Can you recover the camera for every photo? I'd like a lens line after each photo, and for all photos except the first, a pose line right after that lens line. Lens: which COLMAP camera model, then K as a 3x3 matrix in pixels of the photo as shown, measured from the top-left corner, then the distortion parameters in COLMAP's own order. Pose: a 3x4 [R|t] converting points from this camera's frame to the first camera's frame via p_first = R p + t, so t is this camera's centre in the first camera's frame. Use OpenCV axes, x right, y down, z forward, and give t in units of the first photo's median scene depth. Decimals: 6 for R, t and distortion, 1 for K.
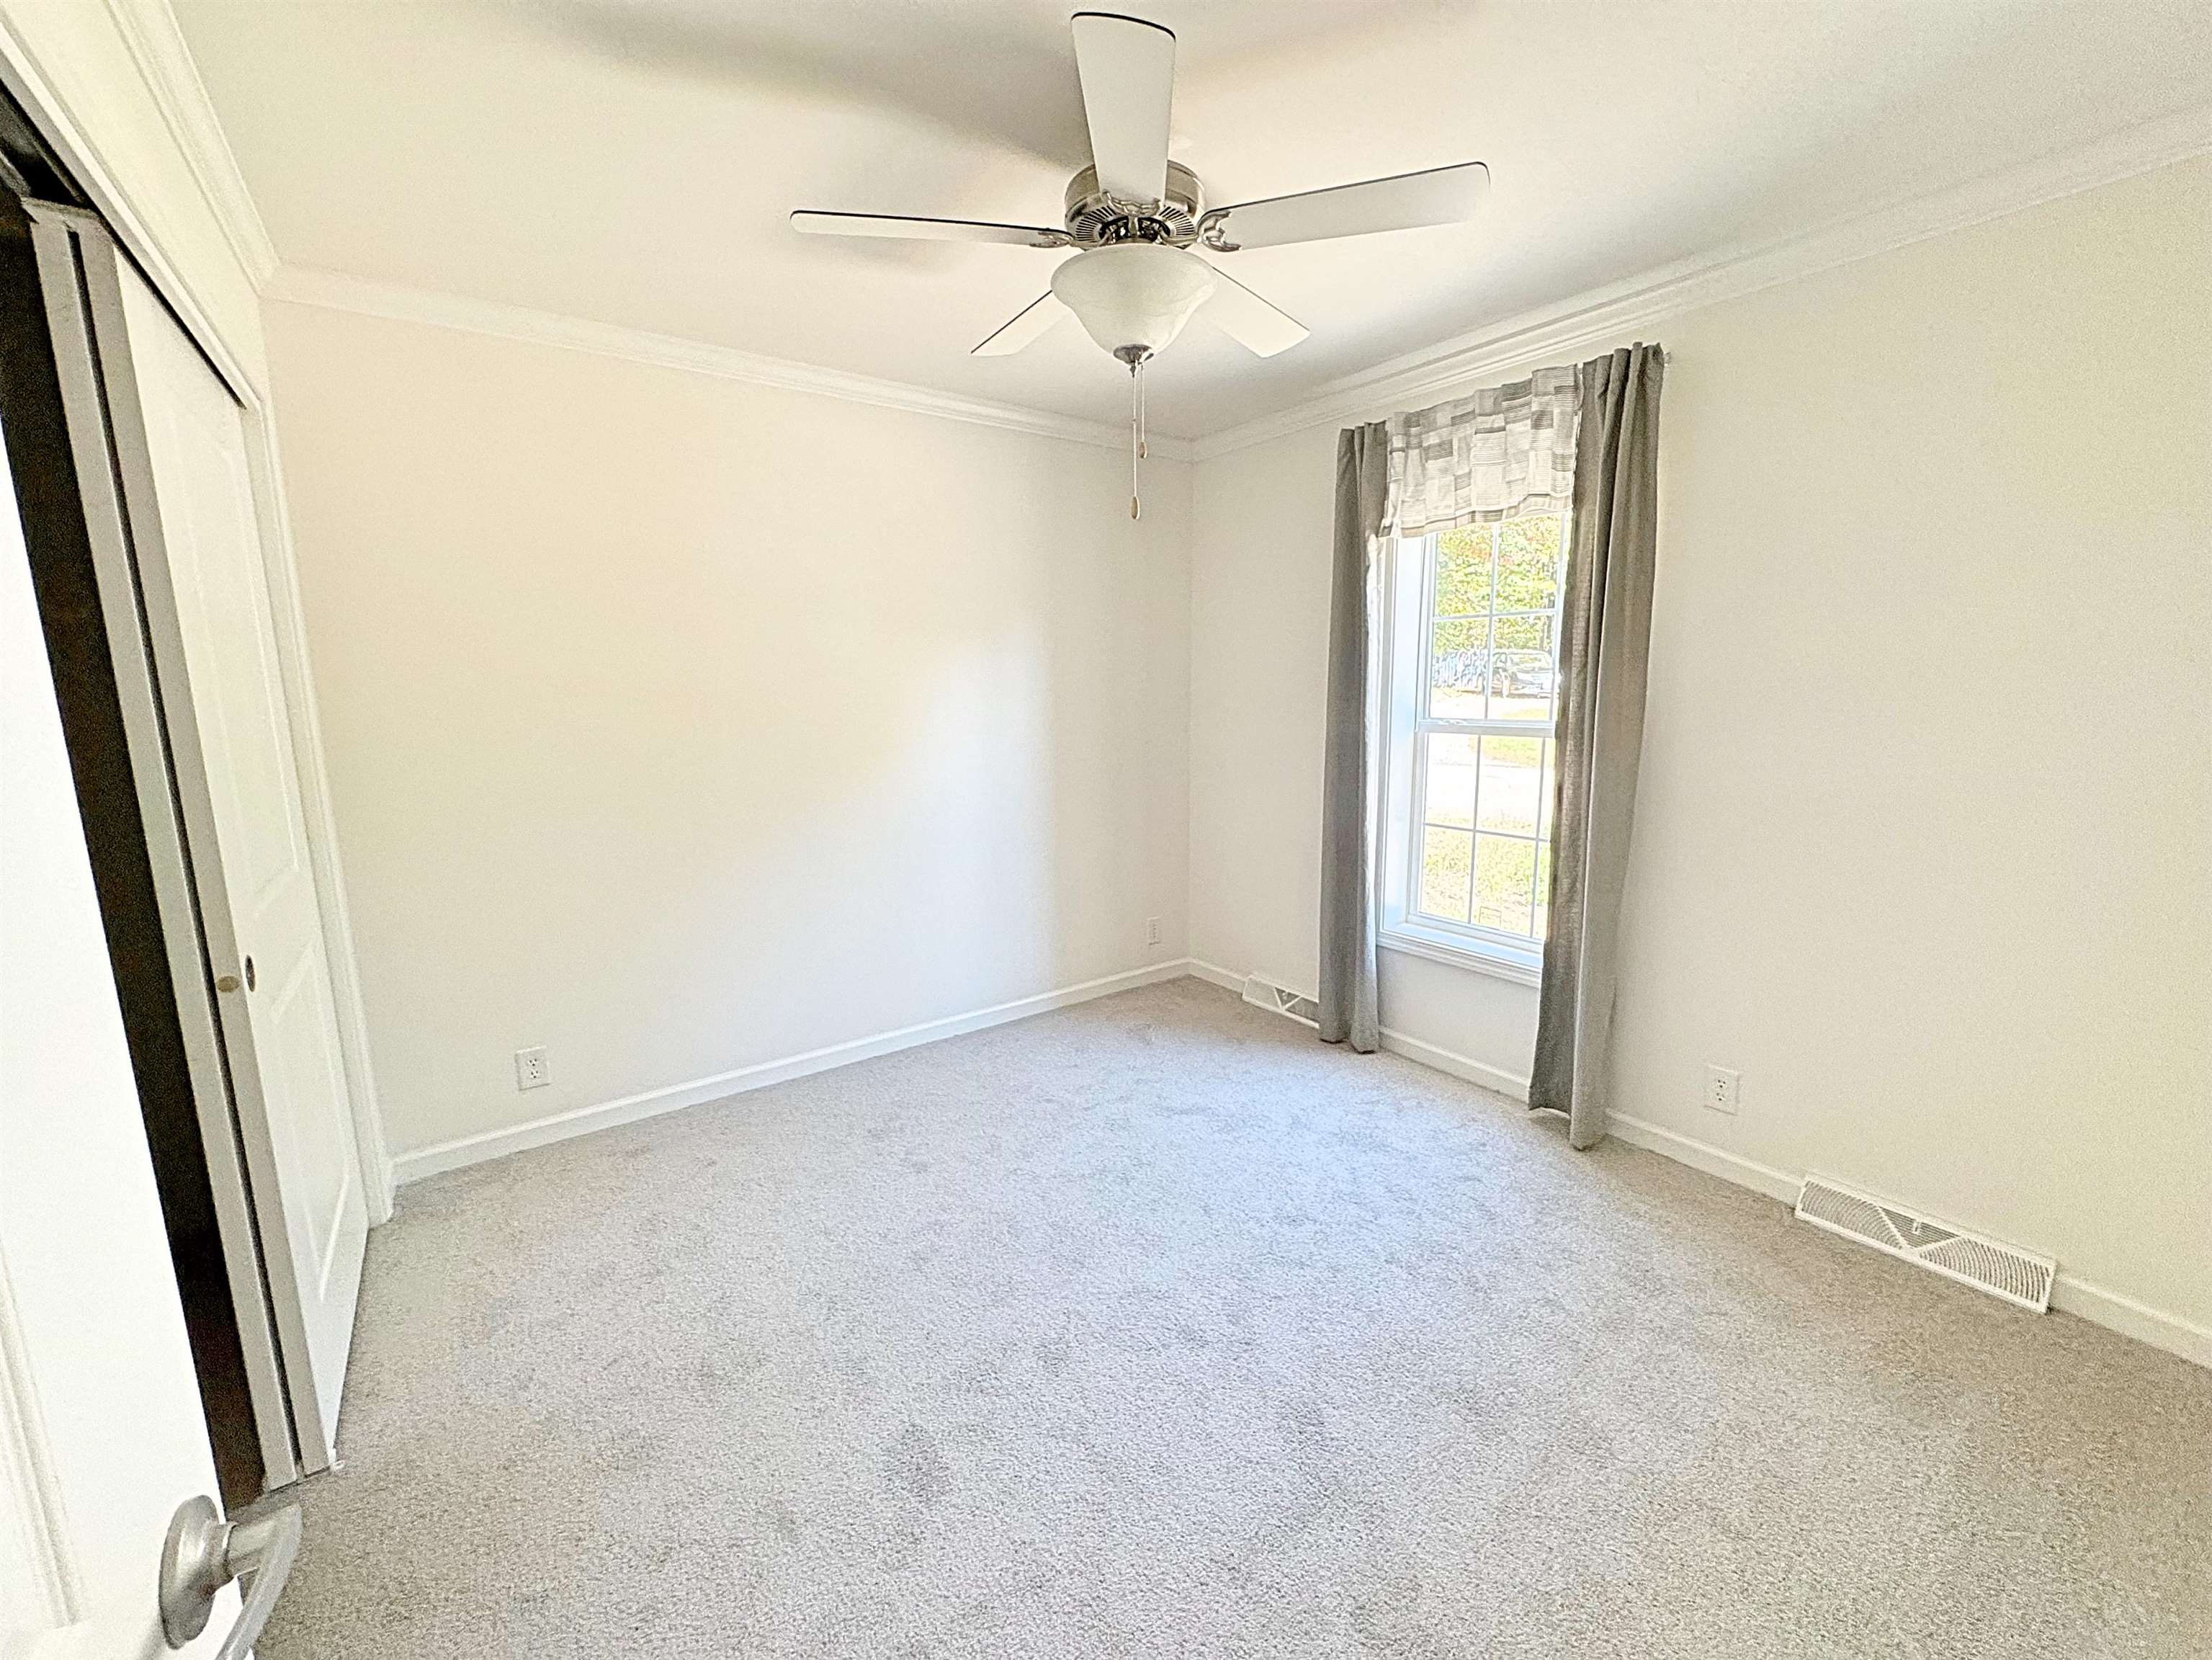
lens RADIAL K [[887.7, 0, 1113.9], [0, 887.7, 826.0], [0, 0, 1]] dist [0.001504, -0.000206]
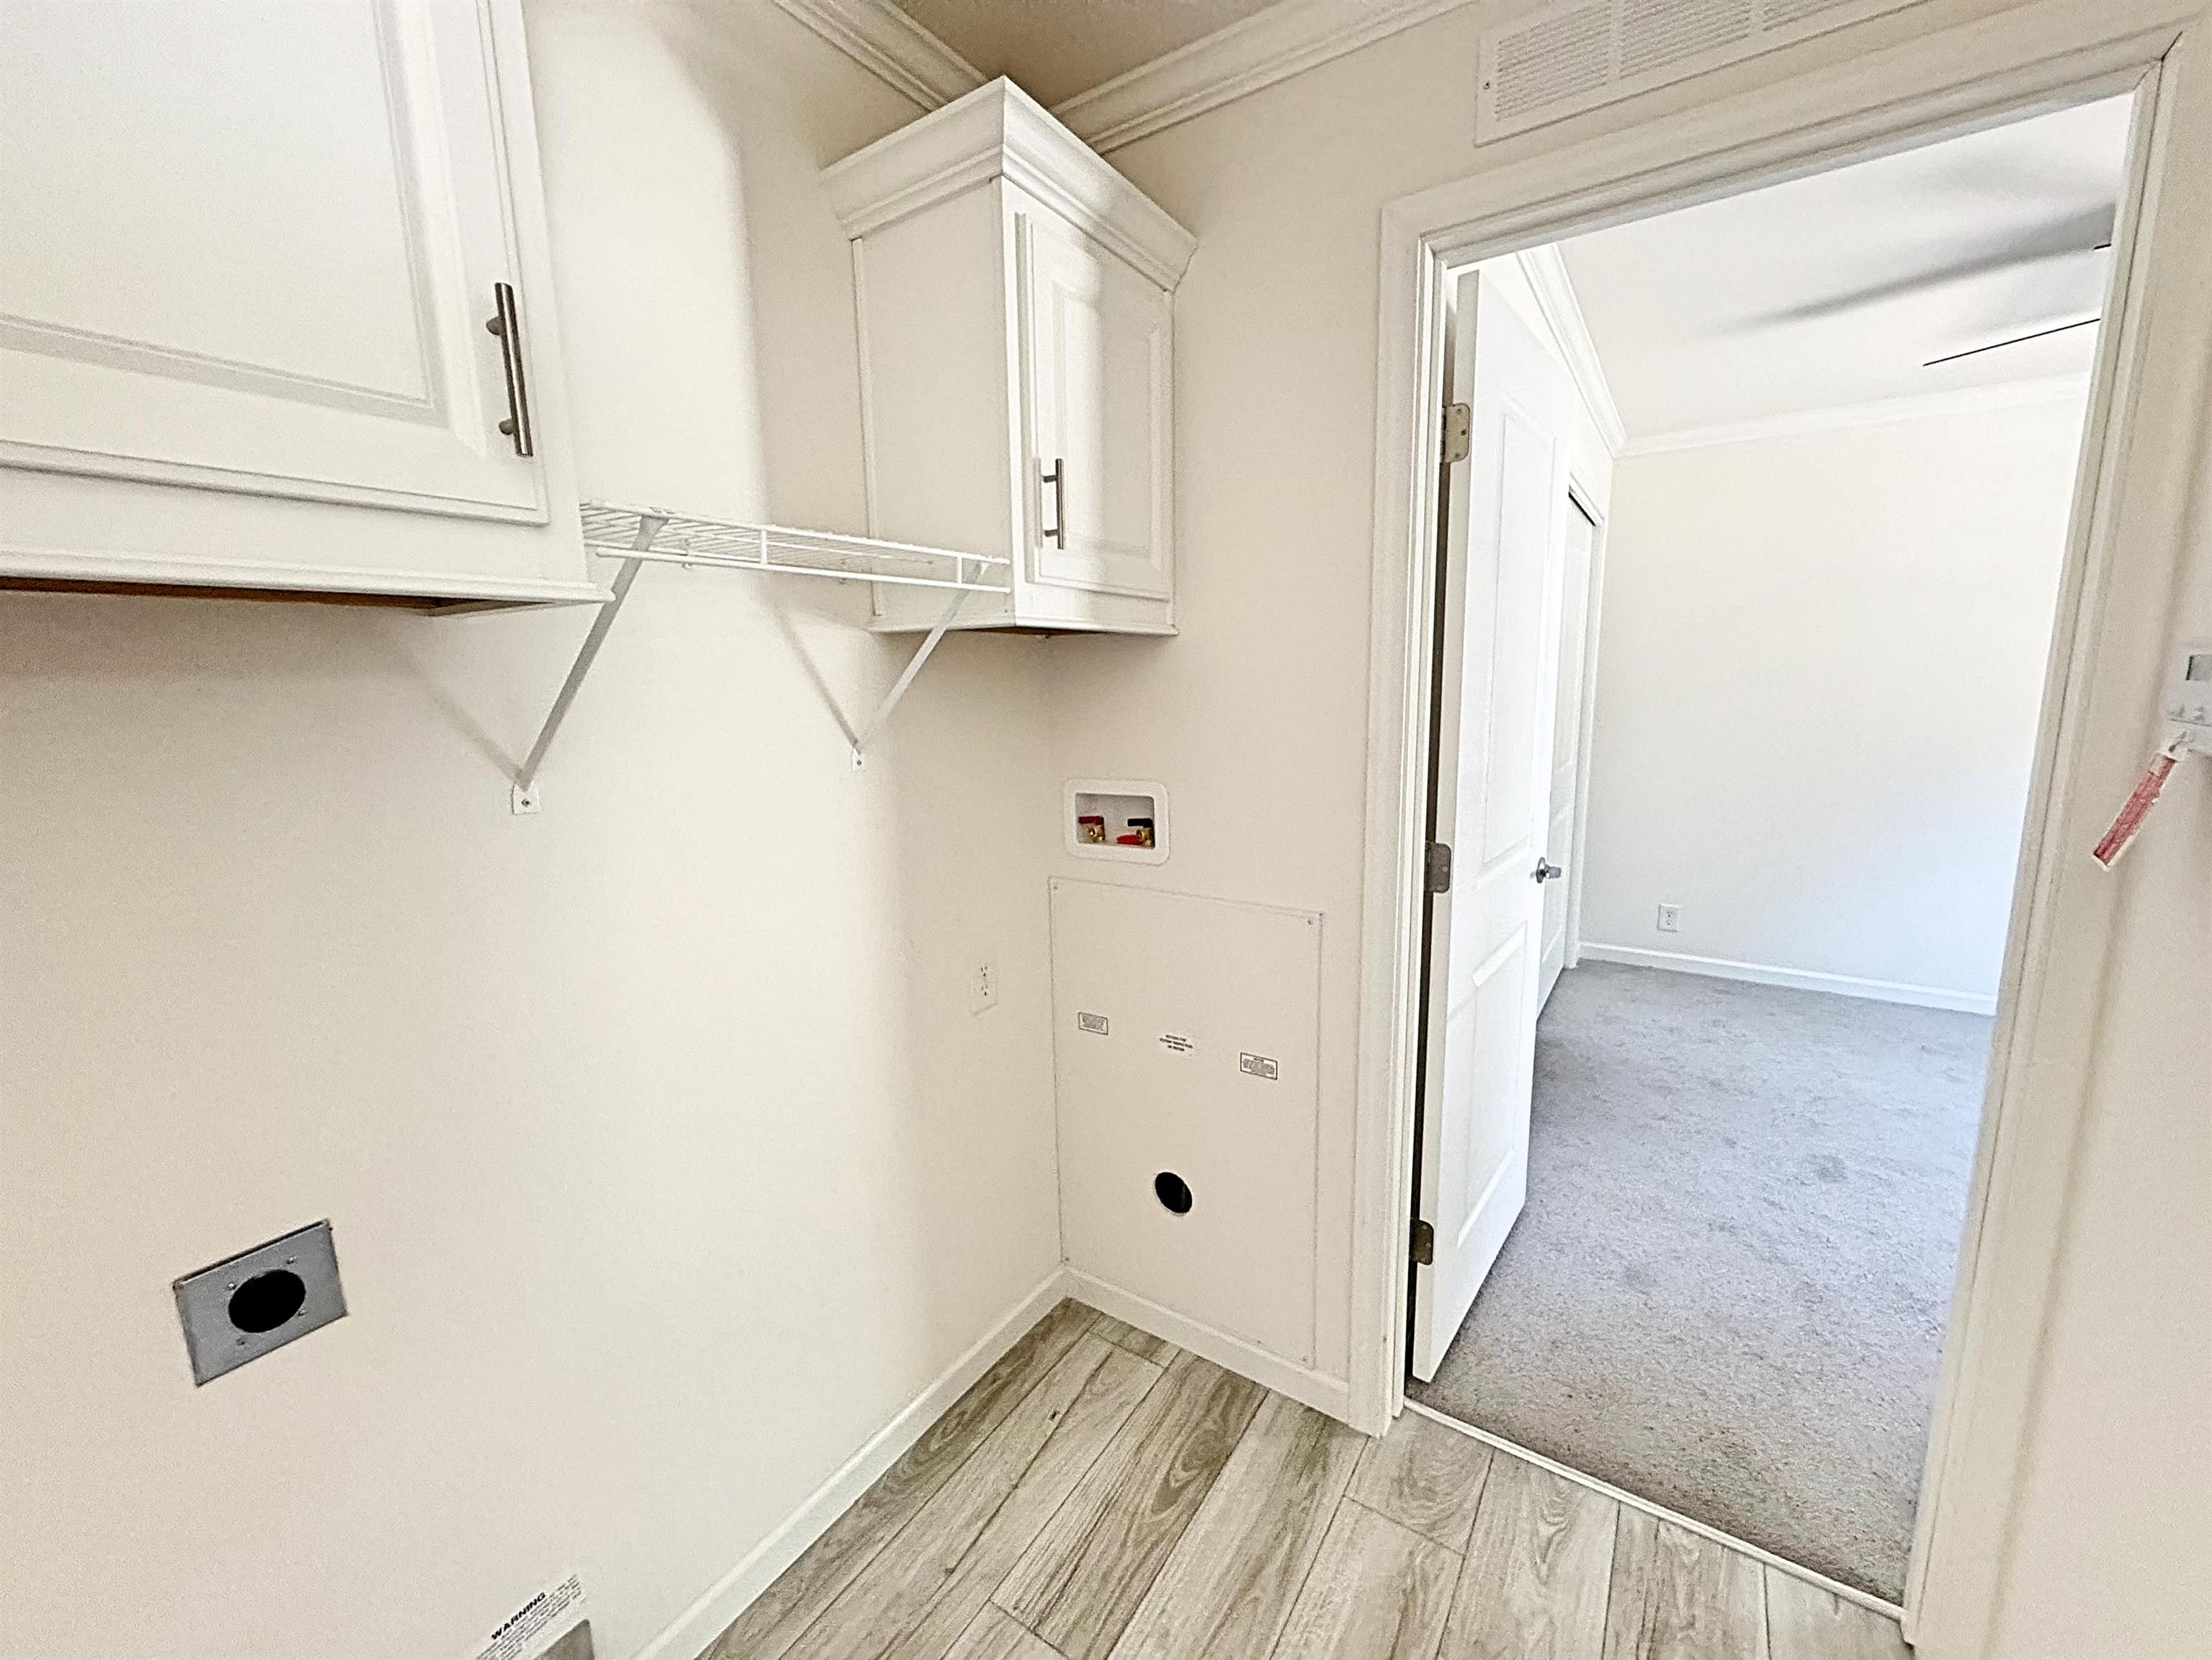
lens RADIAL K [[887.7, 0, 1113.1], [0, 887.7, 827.1], [0, 0, 1]] dist [0.001504, -0.000206]
pose [[0.343561, 0.153119, -0.926564, 0.499446], [-0.136385, 0.984294, 0.112089, 0.091433], [0.929174, 0.087860, 0.359048, -0.550783]]
